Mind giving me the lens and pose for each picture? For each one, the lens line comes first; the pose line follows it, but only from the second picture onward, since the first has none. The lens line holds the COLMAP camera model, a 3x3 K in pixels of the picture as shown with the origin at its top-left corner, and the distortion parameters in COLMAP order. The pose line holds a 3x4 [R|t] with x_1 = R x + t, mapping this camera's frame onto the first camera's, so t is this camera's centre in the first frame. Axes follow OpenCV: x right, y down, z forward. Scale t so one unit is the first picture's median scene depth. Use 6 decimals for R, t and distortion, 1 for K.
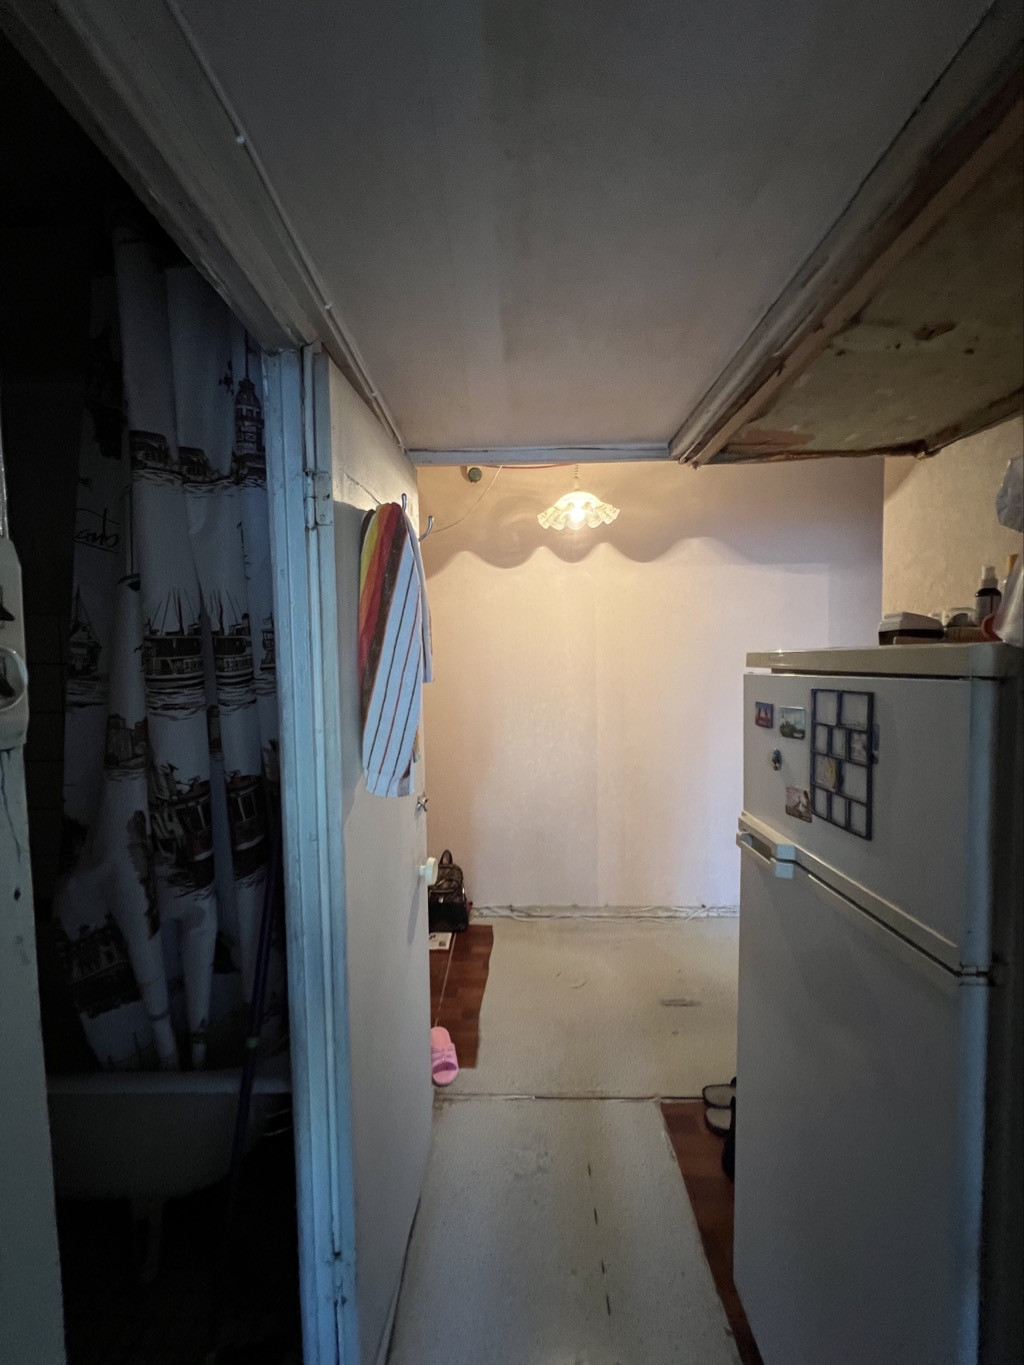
lens RADIAL K [[540.0, 0, 502.8], [0, 540.0, 684.7], [0, 0, 1]] dist [-0.001579, 0.000161]
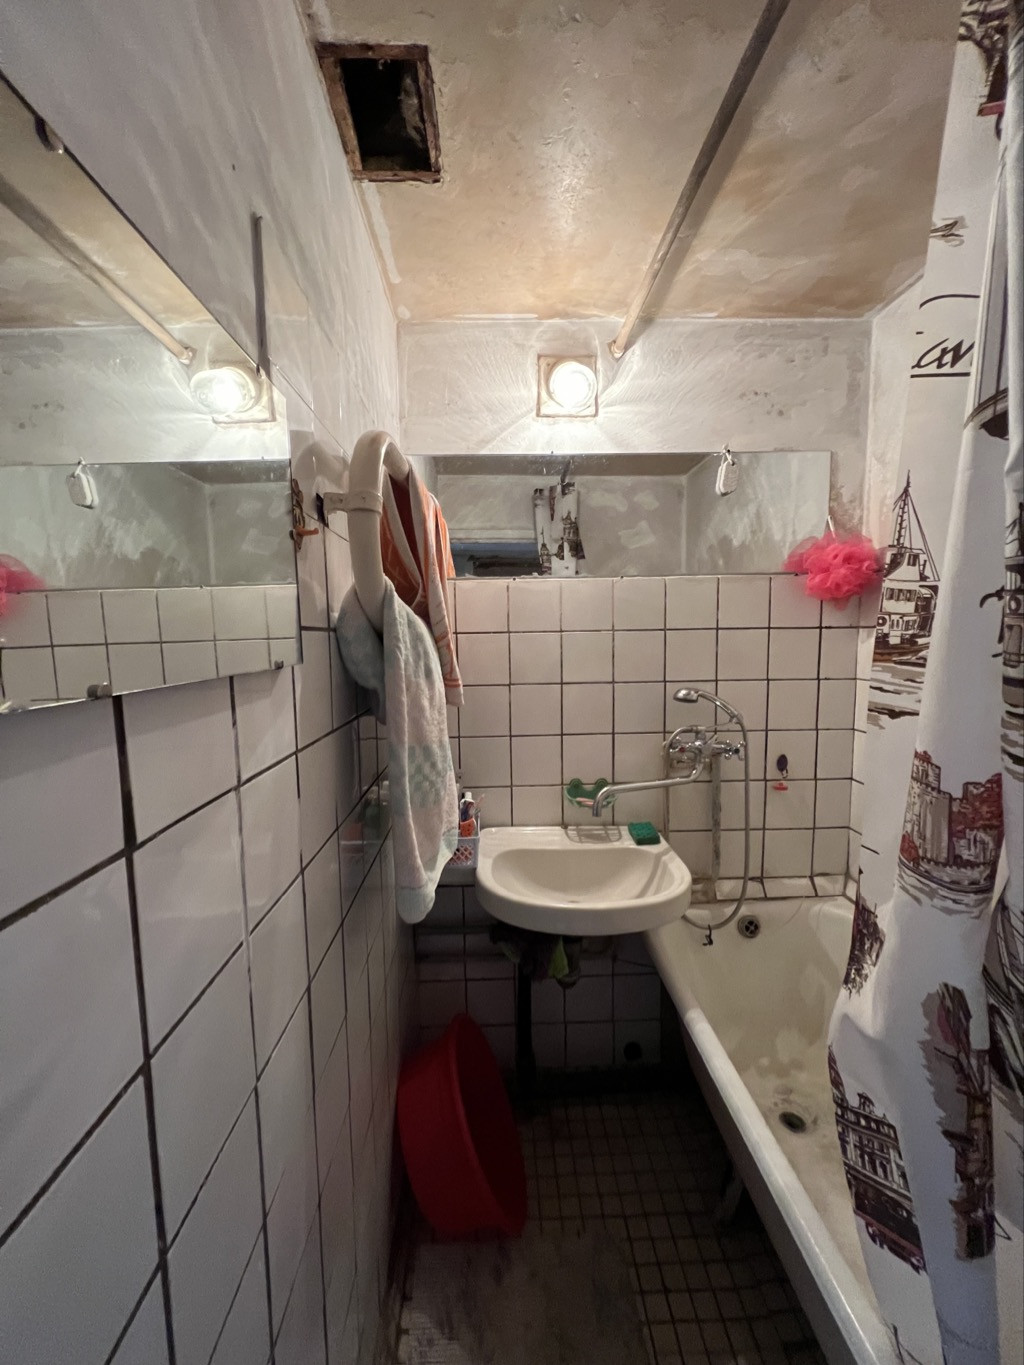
lens RADIAL K [[540.0, 0, 509.1], [0, 540.0, 688.6], [0, 0, 1]] dist [-0.001579, 0.000161]
pose [[0.047918, 0.115018, -0.992207, -0.294206], [-0.030796, 0.993046, 0.113628, -0.032810], [0.998376, 0.025111, 0.051127, 0.612615]]
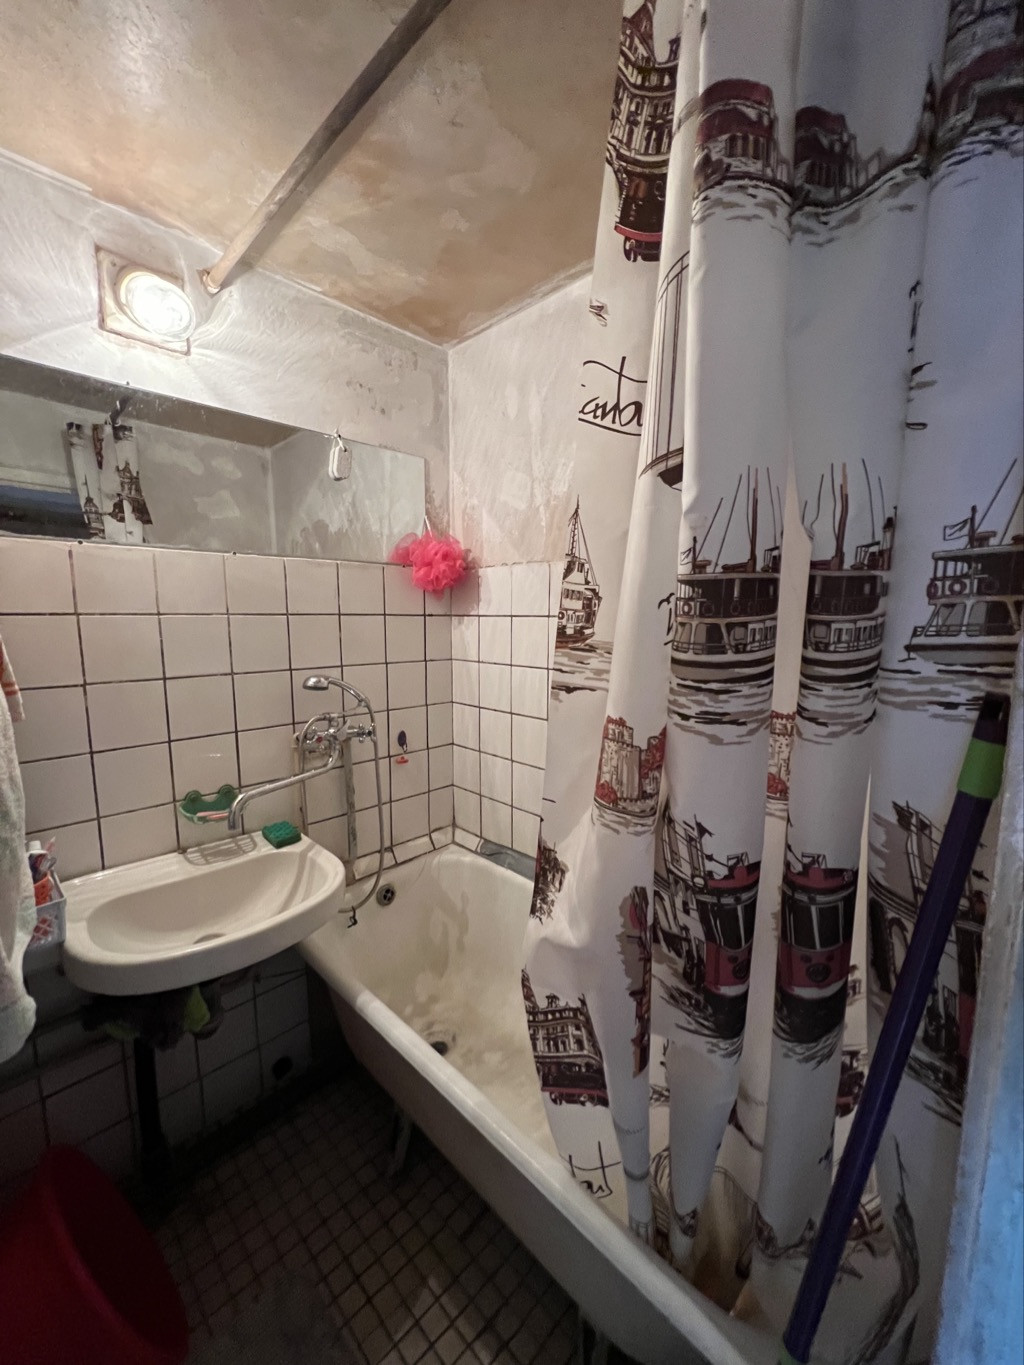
lens RADIAL K [[540.0, 0, 501.6], [0, 540.0, 687.7], [0, 0, 1]] dist [-0.001579, 0.000161]
pose [[0.715348, 0.111698, -0.689784, -0.398310], [-0.046584, 0.992568, 0.112419, -0.032756], [0.697214, -0.048286, 0.715235, 0.486454]]
